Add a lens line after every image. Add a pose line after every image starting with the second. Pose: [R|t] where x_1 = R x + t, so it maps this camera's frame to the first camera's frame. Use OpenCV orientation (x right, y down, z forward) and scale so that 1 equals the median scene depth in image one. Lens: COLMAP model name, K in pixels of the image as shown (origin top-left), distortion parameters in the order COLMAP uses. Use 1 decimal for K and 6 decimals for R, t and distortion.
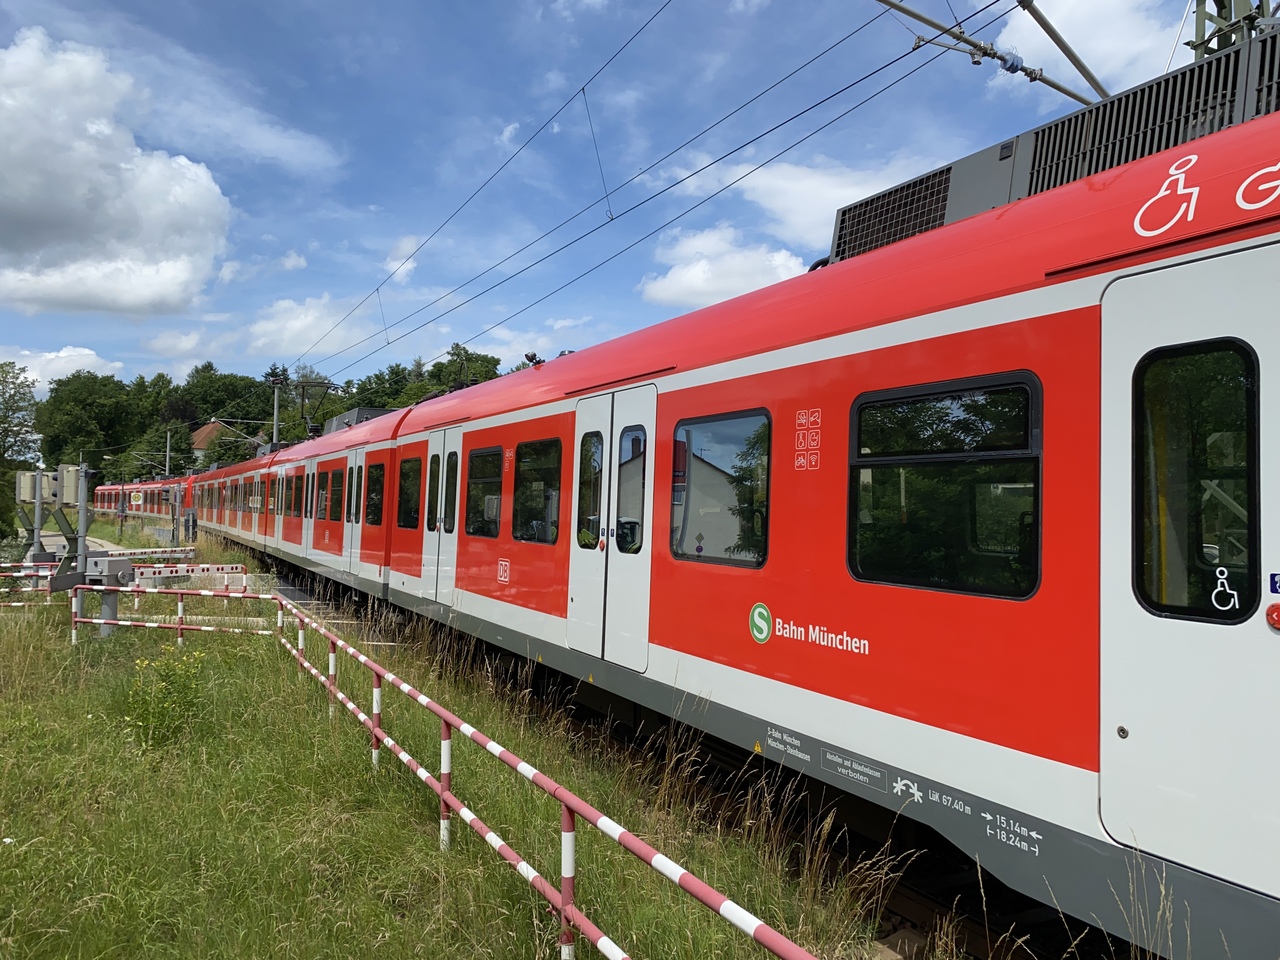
lens RADIAL K [[977.3, 0, 636.4], [0, 977.3, 482.3], [0, 0, 1]] dist [0.033105, -0.049062]
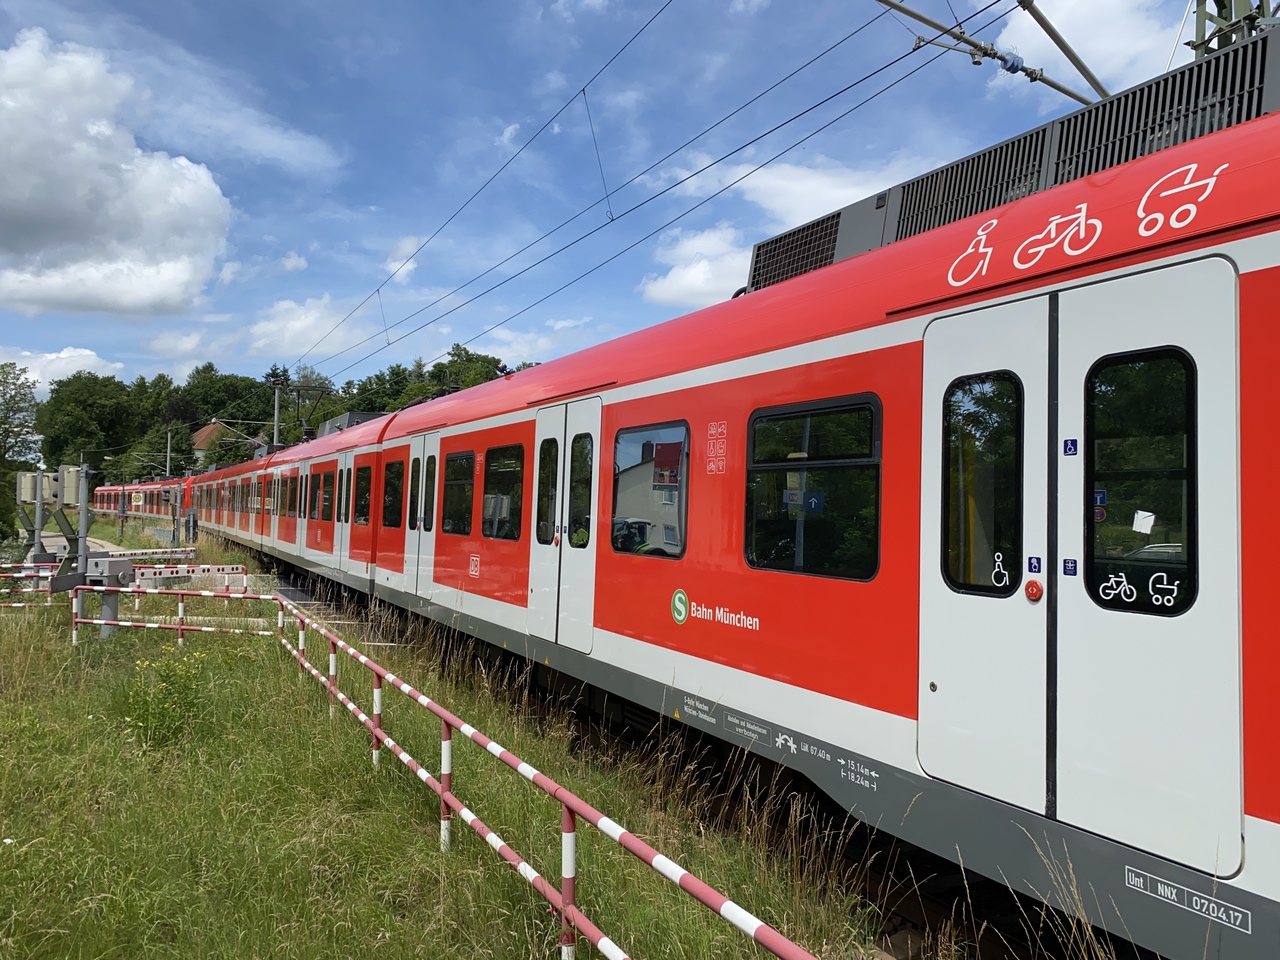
lens RADIAL K [[977.3, 0, 636.2], [0, 977.3, 481.8], [0, 0, 1]] dist [0.033105, -0.049062]
pose [[1.000000, -0.000547, -0.000662, 0.055806], [0.000547, 0.999999, -0.000912, -0.001541], [0.000663, 0.000911, 0.999999, -0.110093]]
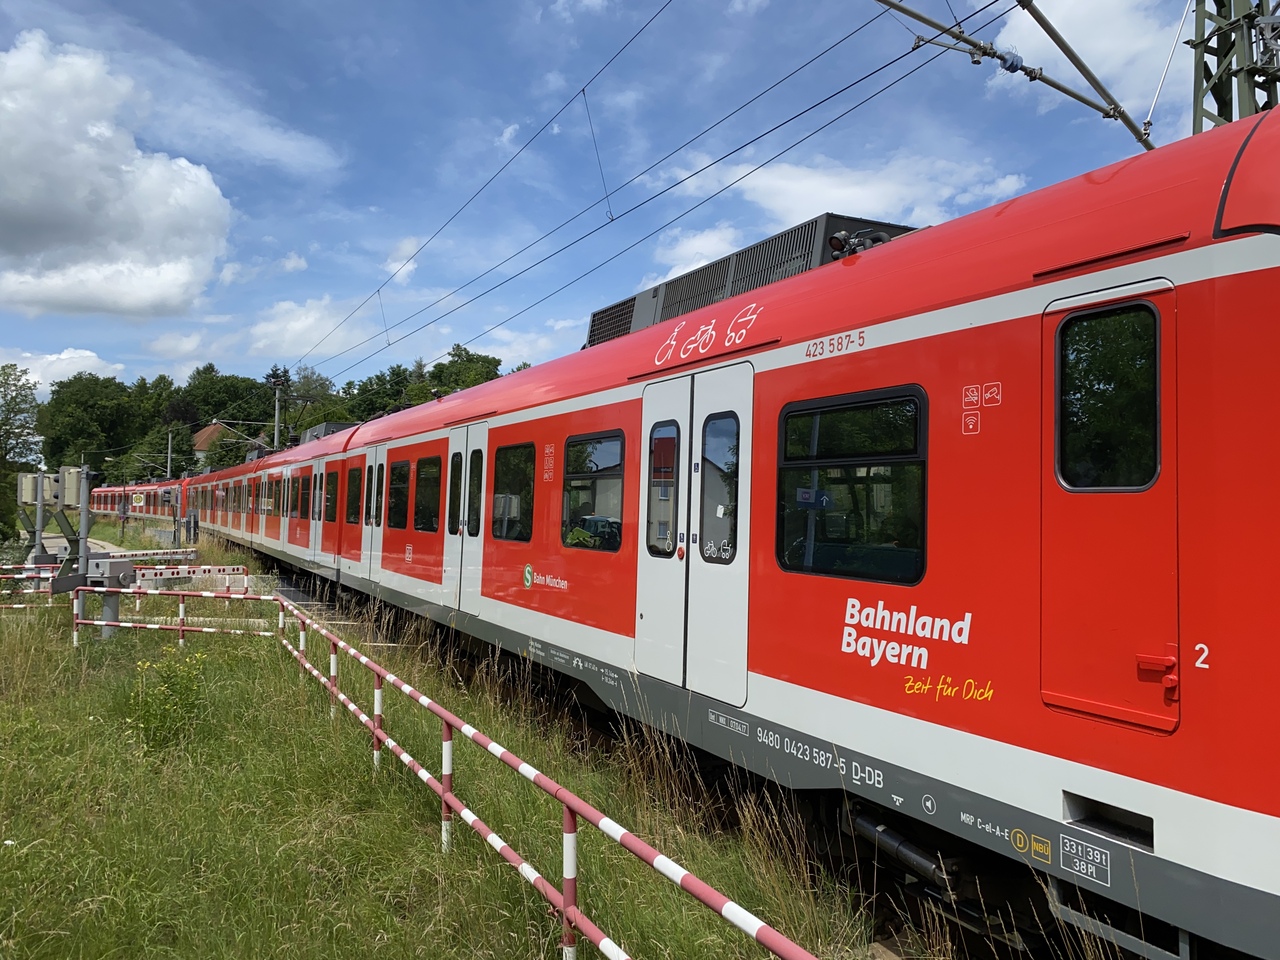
lens RADIAL K [[977.3, 0, 635.4], [0, 977.3, 480.5], [0, 0, 1]] dist [0.033105, -0.049062]
pose [[0.999995, -0.002693, -0.001852, -0.072792], [0.002689, 0.999994, -0.002210, 0.002862], [0.001858, 0.002205, 0.999996, 0.146886]]
